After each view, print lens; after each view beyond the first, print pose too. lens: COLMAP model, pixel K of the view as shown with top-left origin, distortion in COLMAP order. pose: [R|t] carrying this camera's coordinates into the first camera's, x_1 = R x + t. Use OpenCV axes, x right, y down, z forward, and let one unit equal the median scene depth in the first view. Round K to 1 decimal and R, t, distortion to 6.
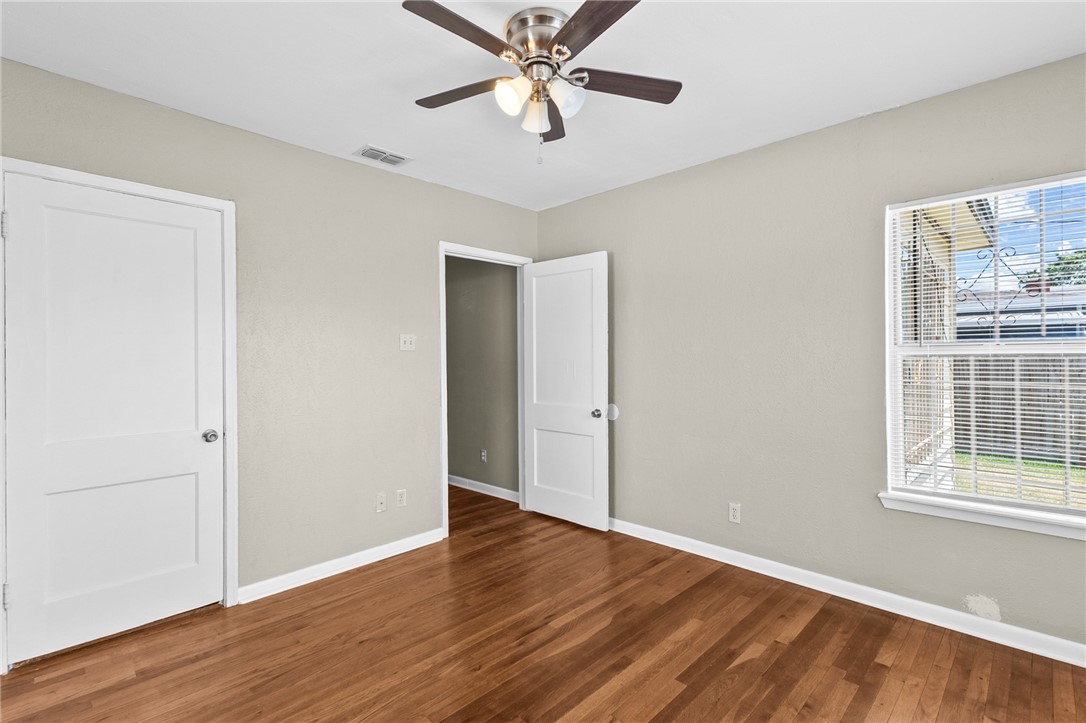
lens RADIAL K [[507.9, 0, 534.3], [0, 507.9, 355.5], [0, 0, 1]] dist [0.013570, -0.000199]
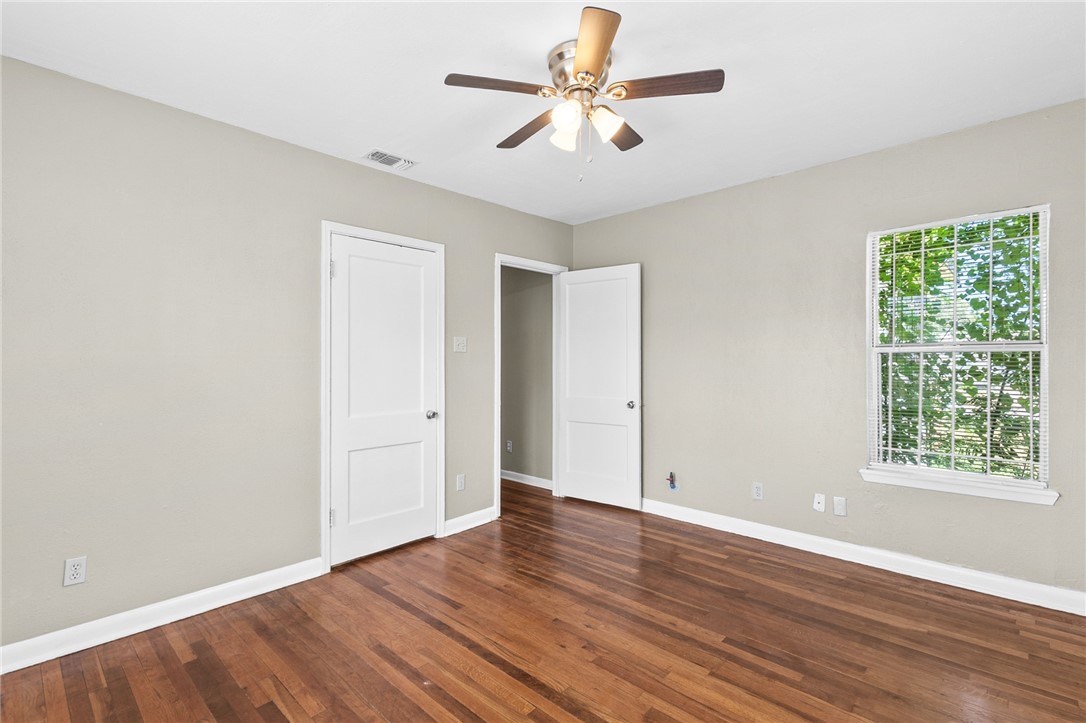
lens RADIAL K [[507.9, 0, 534.3], [0, 507.9, 355.5], [0, 0, 1]] dist [0.013570, -0.000199]
pose [[0.999565, -0.002749, 0.029359, -0.119763], [0.002610, 0.999985, 0.004756, -0.002164], [-0.029372, -0.004677, 0.999558, -0.120321]]
